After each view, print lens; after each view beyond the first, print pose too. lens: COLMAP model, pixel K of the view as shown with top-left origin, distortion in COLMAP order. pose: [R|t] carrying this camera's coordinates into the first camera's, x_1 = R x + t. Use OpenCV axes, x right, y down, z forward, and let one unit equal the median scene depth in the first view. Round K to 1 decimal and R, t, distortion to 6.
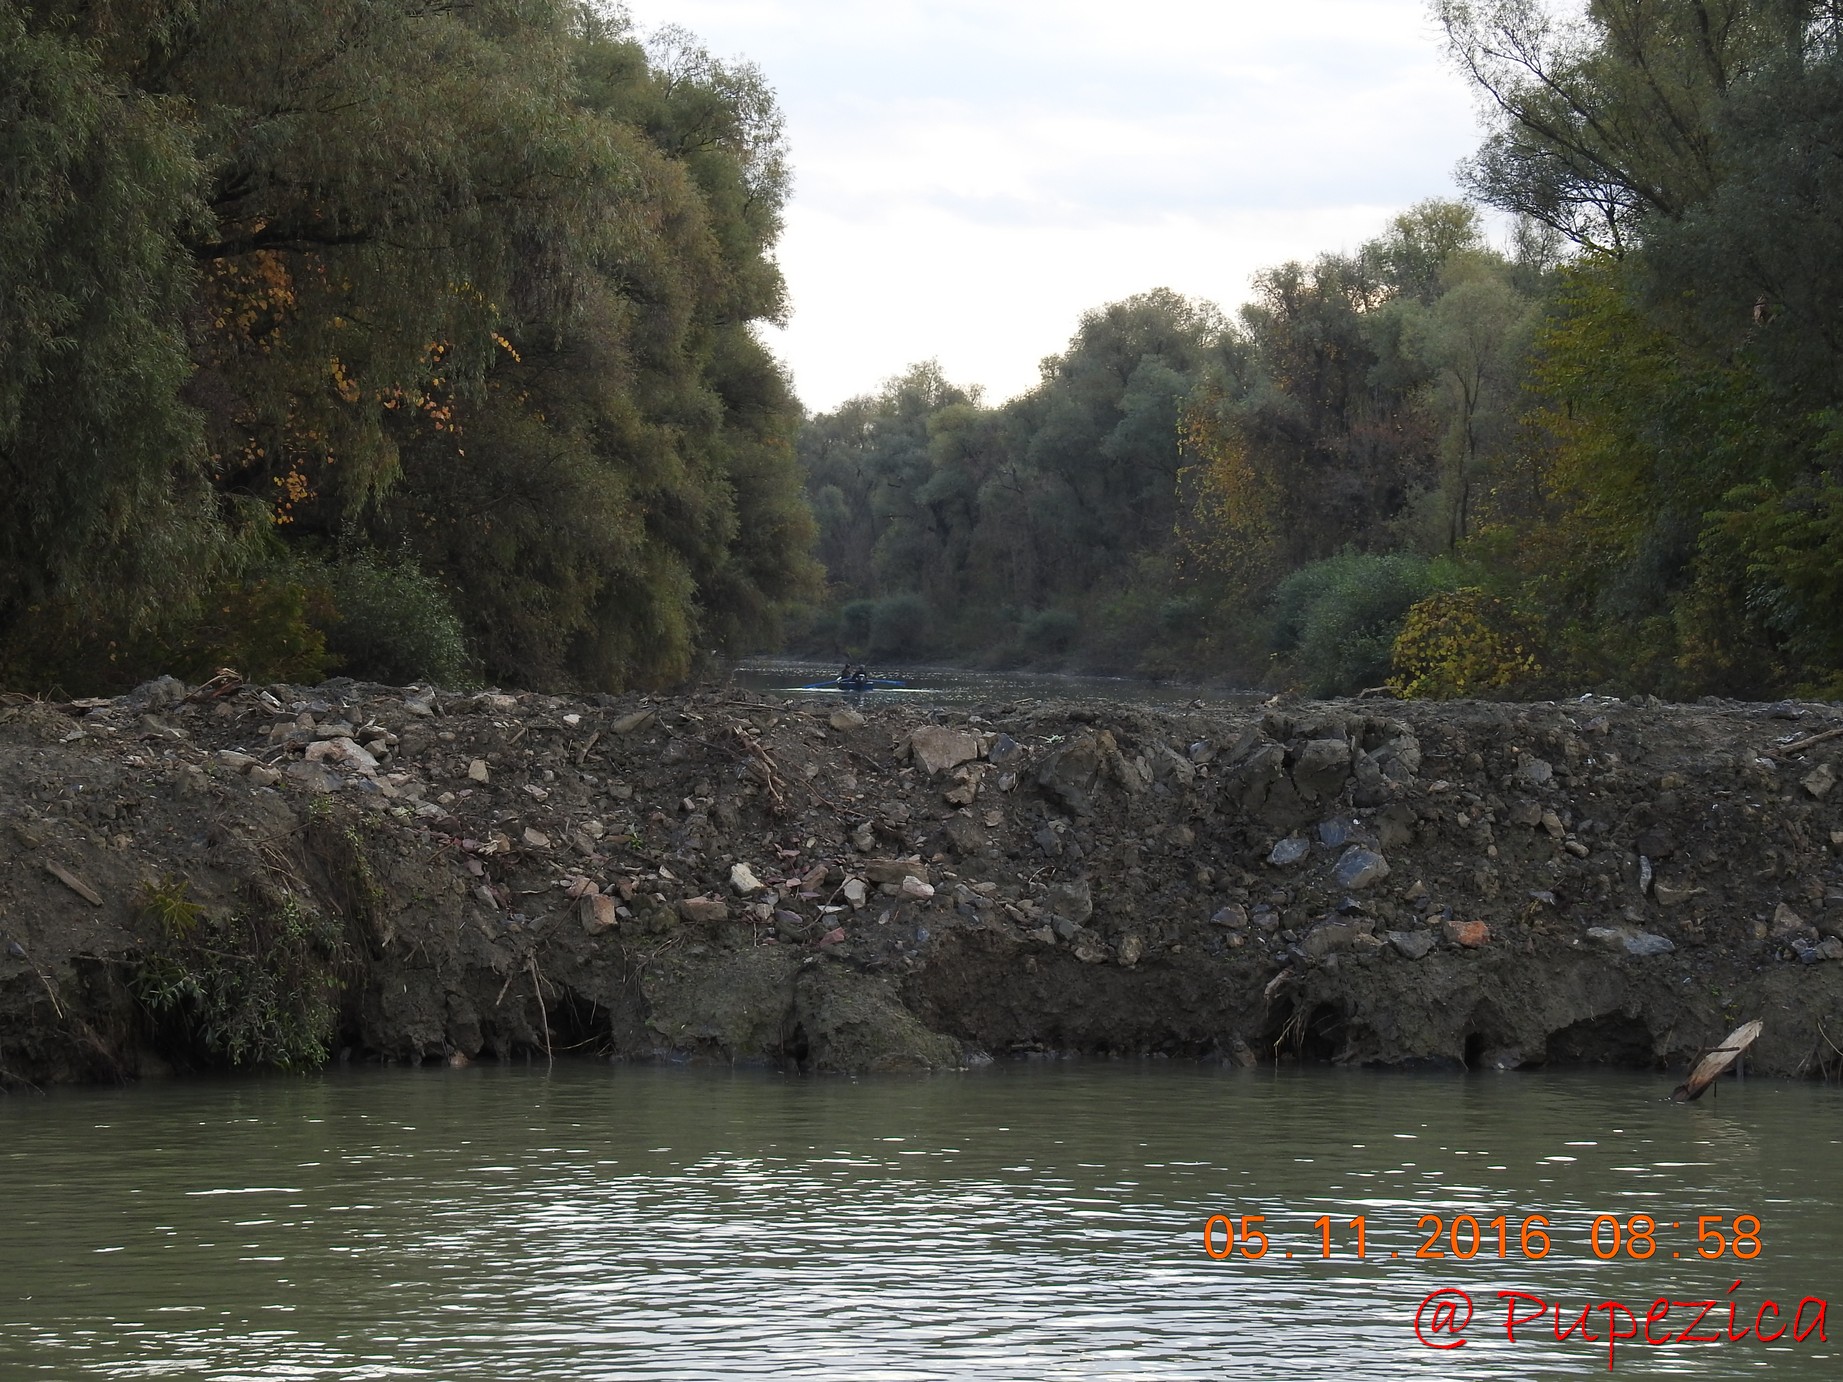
lens RADIAL K [[5233.3, 0, 921.5], [0, 5233.3, 691.0], [0, 0, 1]] dist [0.056807, -1.007194]
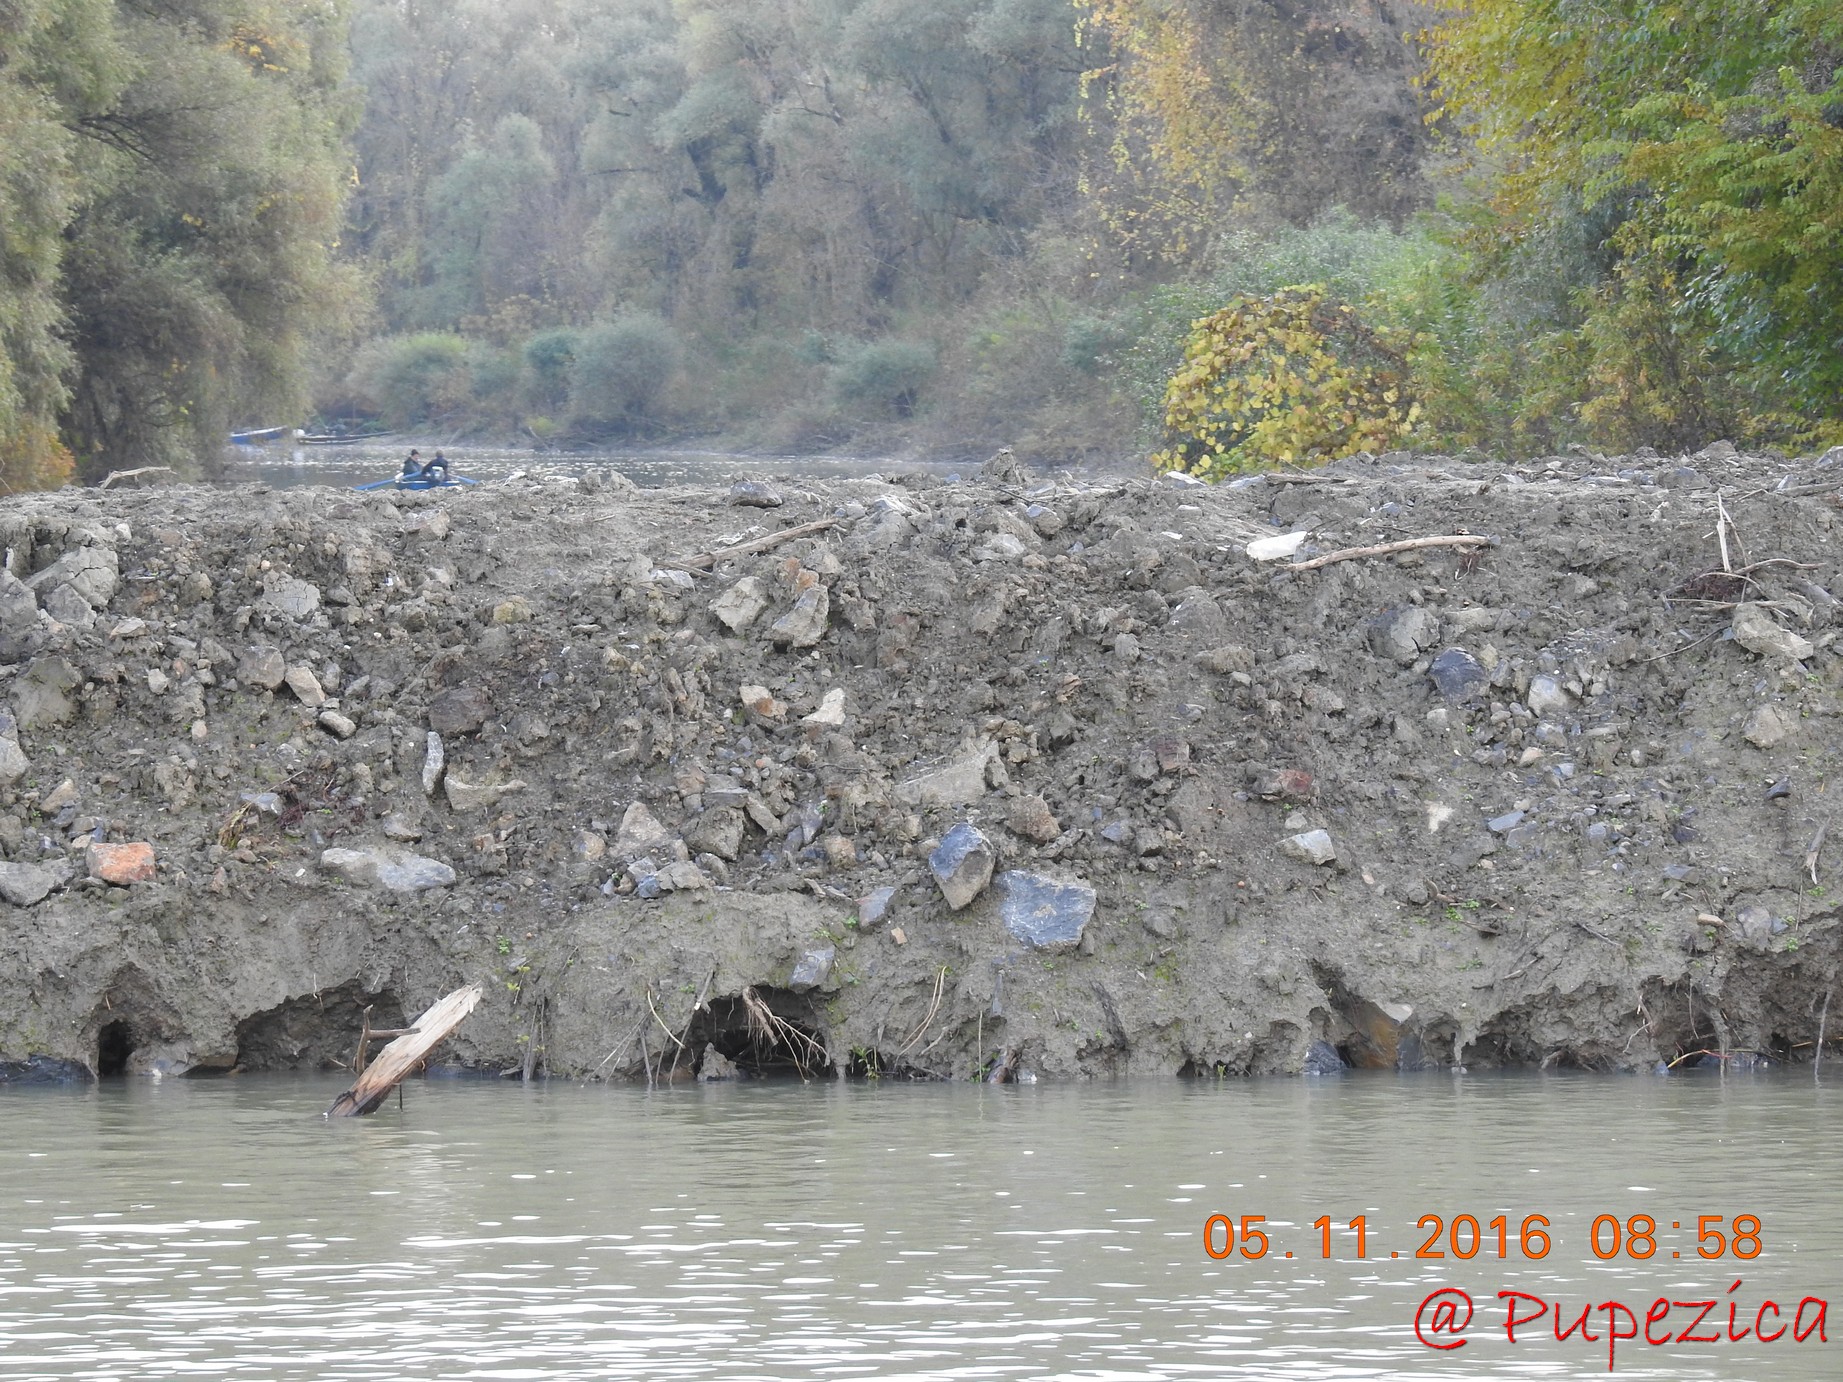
lens RADIAL K [[9922.5, 0, 921.5], [0, 9922.5, 691.0], [0, 0, 1]] dist [-0.170594, 13.379898]
pose [[0.999701, -0.022801, 0.008827, 0.183555], [0.022623, 0.999548, 0.019802, 0.004718], [-0.009275, -0.019596, 0.999765, -0.169518]]
